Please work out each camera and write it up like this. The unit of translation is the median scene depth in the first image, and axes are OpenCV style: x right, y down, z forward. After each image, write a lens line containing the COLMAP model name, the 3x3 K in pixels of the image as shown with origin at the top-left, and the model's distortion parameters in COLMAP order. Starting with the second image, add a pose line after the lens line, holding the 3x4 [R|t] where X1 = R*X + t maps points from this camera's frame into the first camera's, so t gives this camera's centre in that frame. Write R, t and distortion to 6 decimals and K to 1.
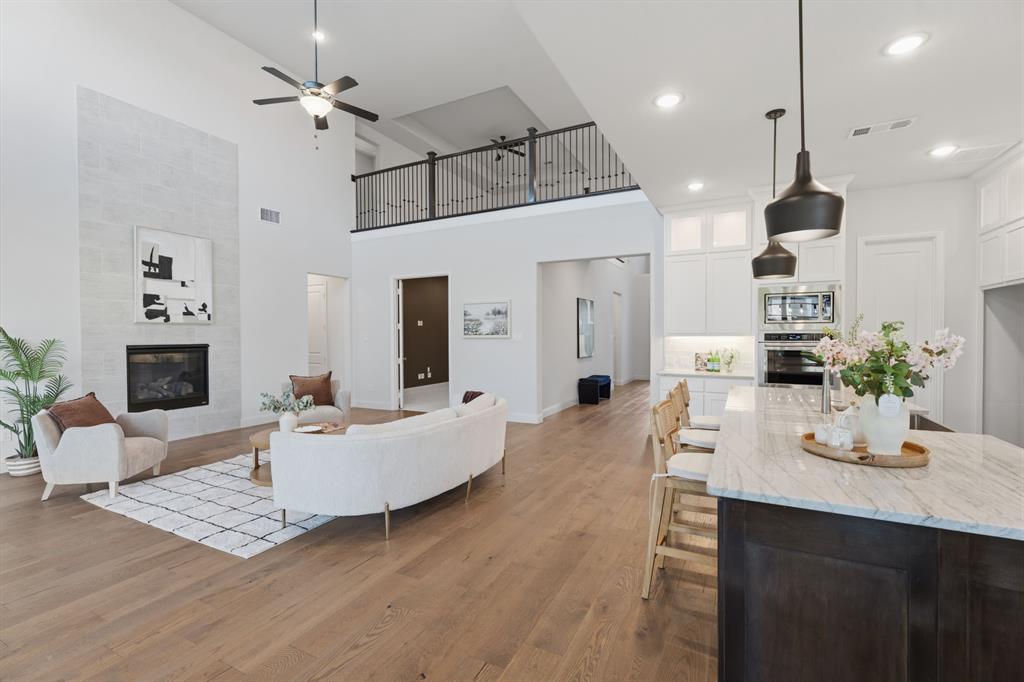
lens RADIAL K [[447.0, 0, 508.9], [0, 447.0, 341.6], [0, 0, 1]] dist [-0.001825, -0.000382]
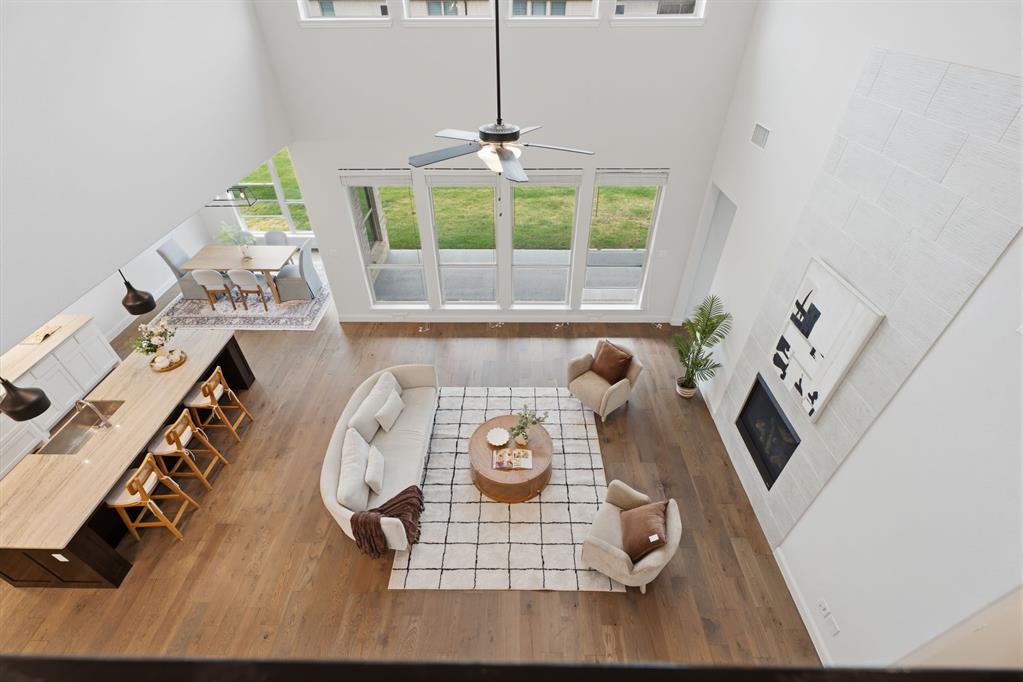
lens RADIAL K [[445.7, 0, 511.9], [0, 445.7, 343.5], [0, 0, 1]] dist [-0.001918, -0.000255]
pose [[-0.893760, 0.290531, -0.341736, -0.104306], [0.003514, 0.766391, 0.642365, -0.567416], [0.448531, 0.572920, -0.685991, 1.247329]]
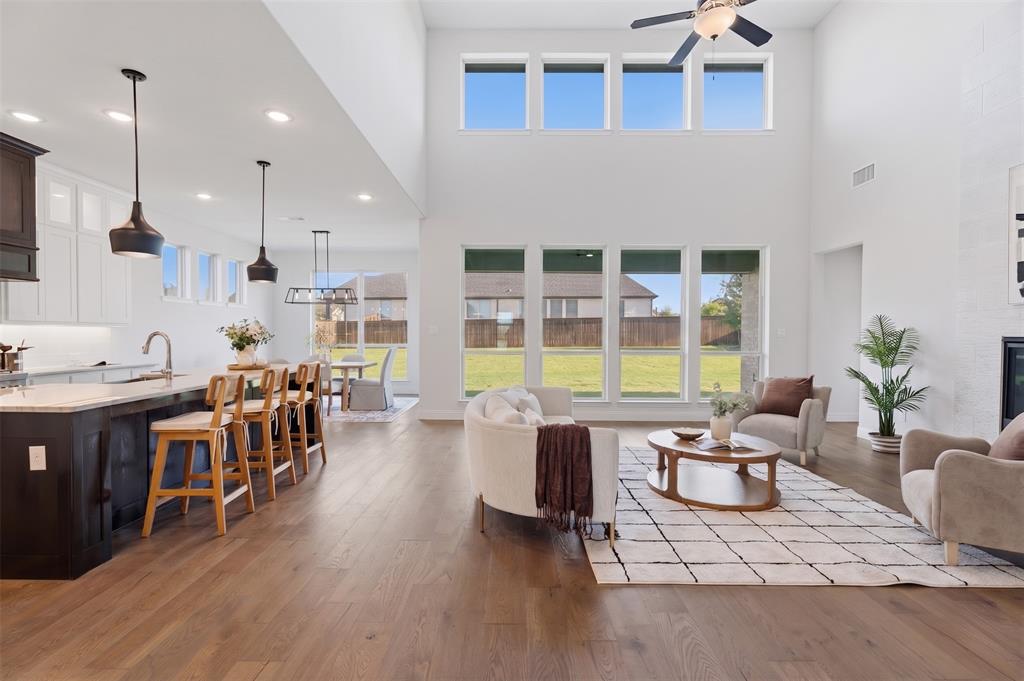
lens RADIAL K [[447.0, 0, 508.9], [0, 447.0, 341.1], [0, 0, 1]] dist [-0.001825, -0.000382]
pose [[-0.895281, 0.010541, -0.445376, 0.179881], [-0.004283, 0.999470, 0.032263, -0.004107], [0.445480, 0.030792, -0.894762, 1.184028]]
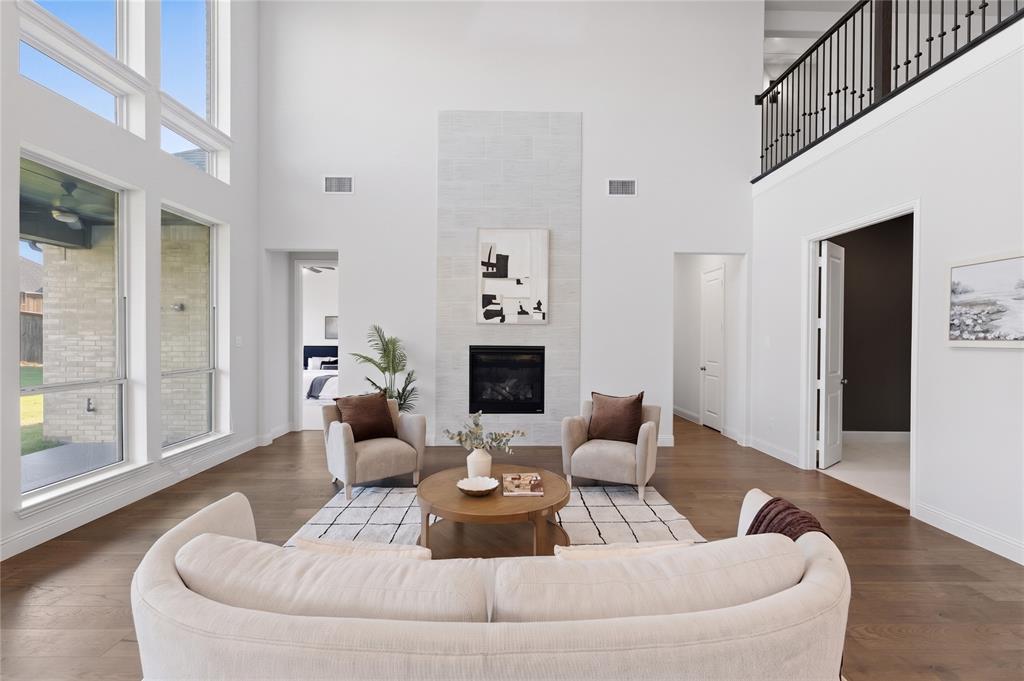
lens RADIAL K [[446.2, 0, 512.4], [0, 446.2, 343.0], [0, 0, 1]] dist [-0.001918, -0.000255]
pose [[0.475702, 0.019287, -0.879395, 0.093306], [-0.021406, 0.999717, 0.010346, -0.009105], [0.879346, 0.013902, 0.475980, 0.543381]]
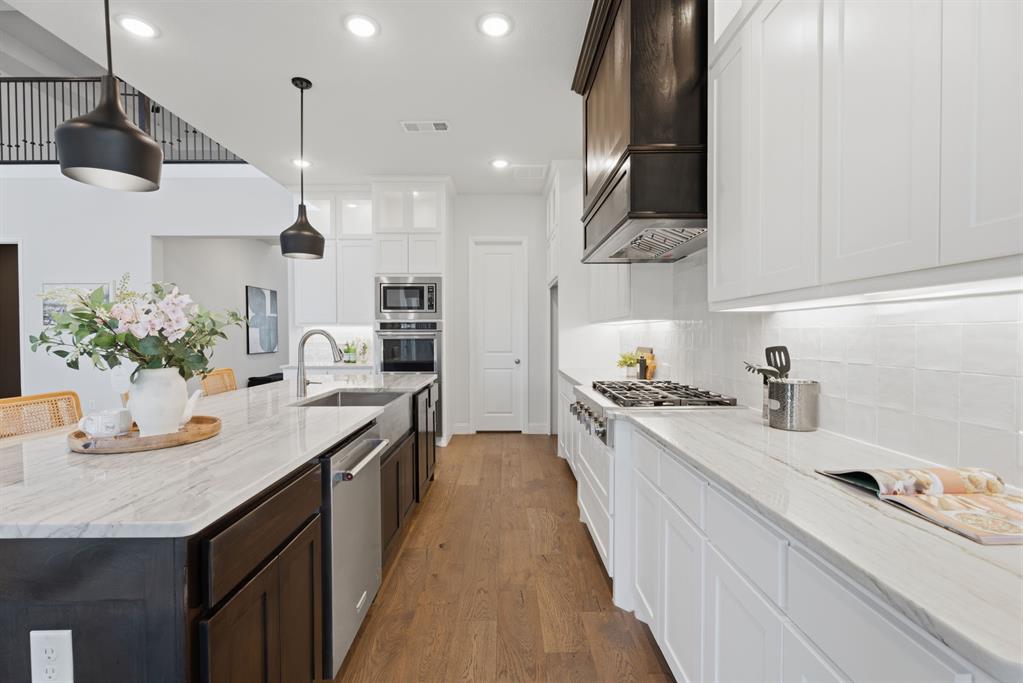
lens RADIAL K [[452.1, 0, 511.5], [0, 452.1, 341.5], [0, 0, 1]] dist [0.003383, -0.000174]
pose [[0.886019, -0.003894, 0.463633, 0.299871], [0.006422, 0.999972, -0.003873, 0.025582], [-0.463605, 0.006409, 0.886019, -0.033741]]
